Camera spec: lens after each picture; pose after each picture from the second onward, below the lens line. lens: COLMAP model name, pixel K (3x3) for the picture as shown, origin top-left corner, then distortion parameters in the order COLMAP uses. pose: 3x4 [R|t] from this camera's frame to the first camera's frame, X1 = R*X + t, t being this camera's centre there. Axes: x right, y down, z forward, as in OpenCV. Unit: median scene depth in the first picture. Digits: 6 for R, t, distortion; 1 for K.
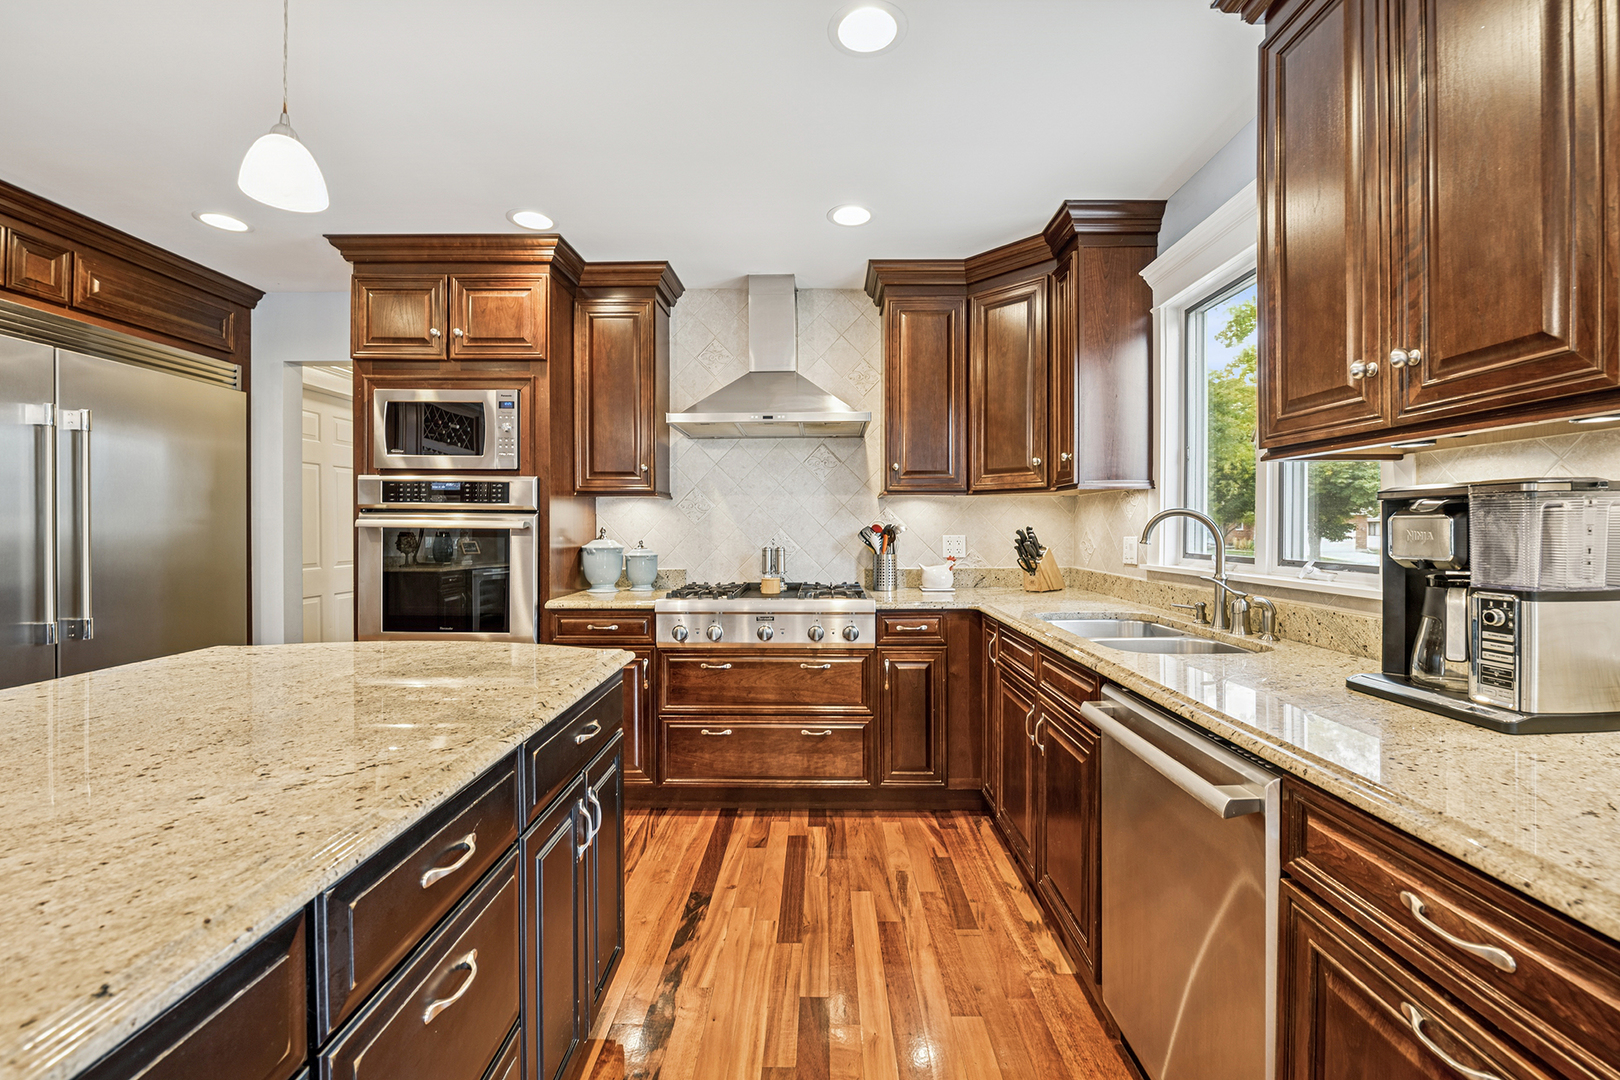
lens RADIAL K [[660.5, 0, 820.2], [0, 660.5, 530.6], [0, 0, 1]] dist [-0.000213, -0.000103]
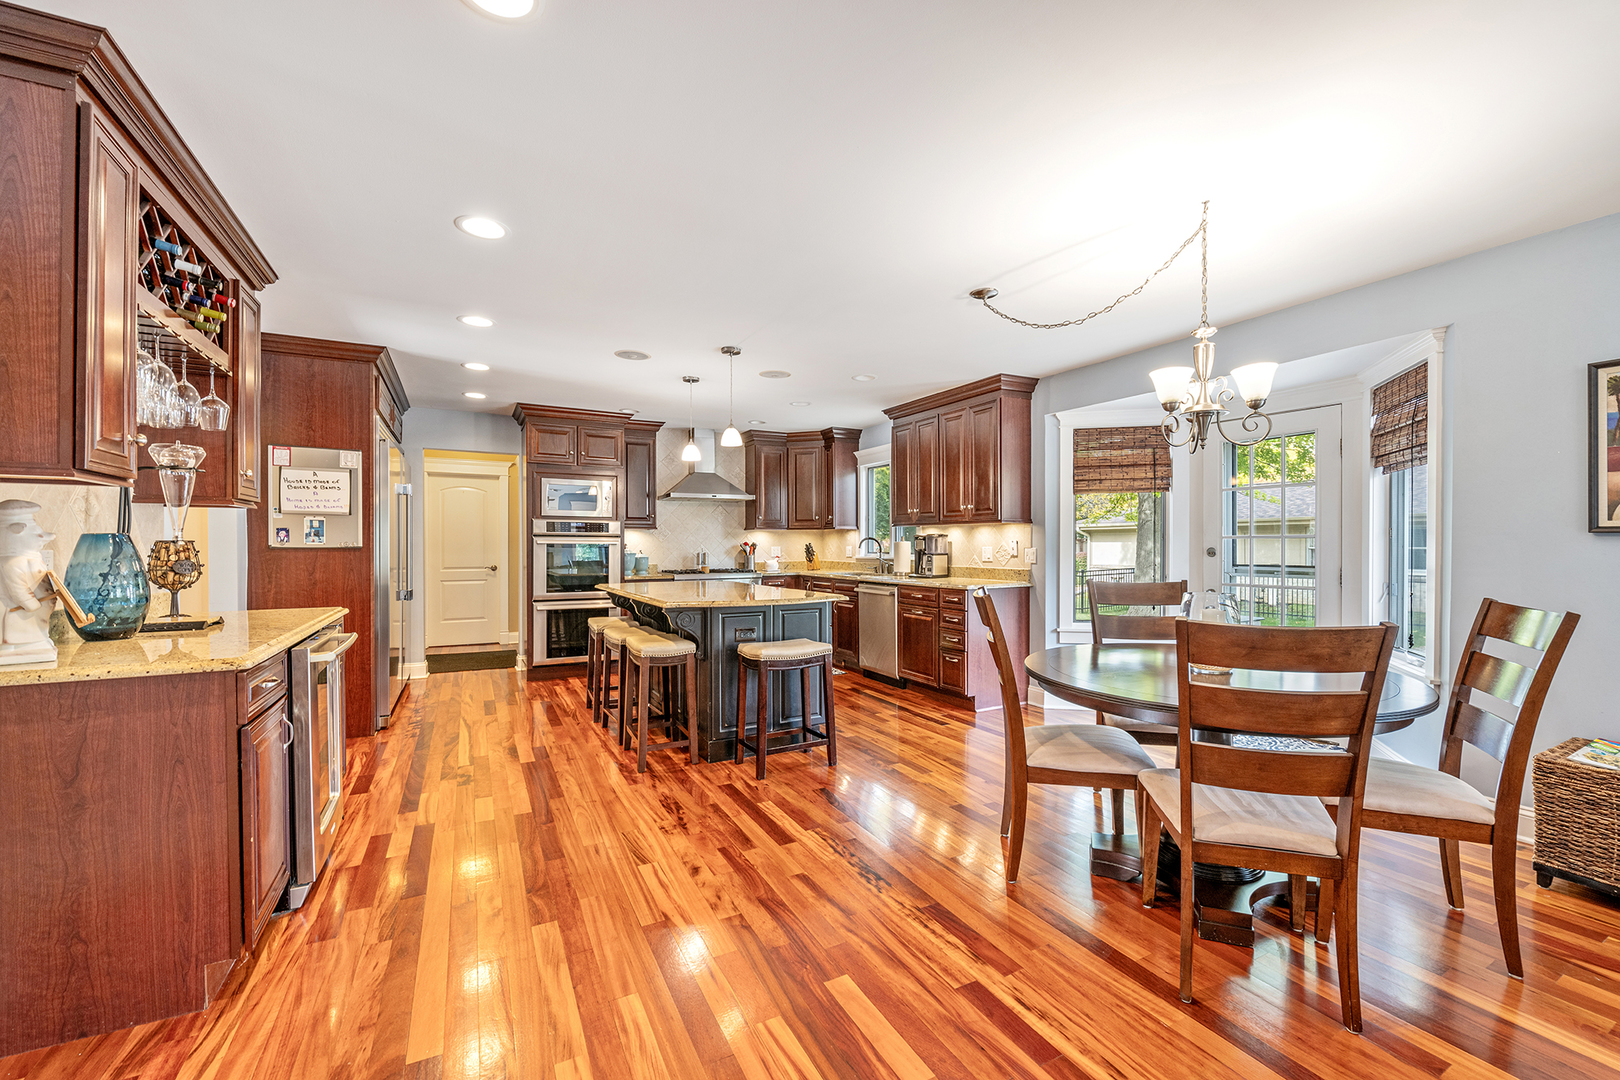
lens RADIAL K [[660.5, 0, 805.8], [0, 660.5, 544.8], [0, 0, 1]] dist [-0.000213, -0.000103]
pose [[0.886589, -0.002140, 0.462554, -0.910773], [0.004232, 0.999985, -0.003486, 0.009991], [-0.462539, 0.005049, 0.886584, -1.273389]]
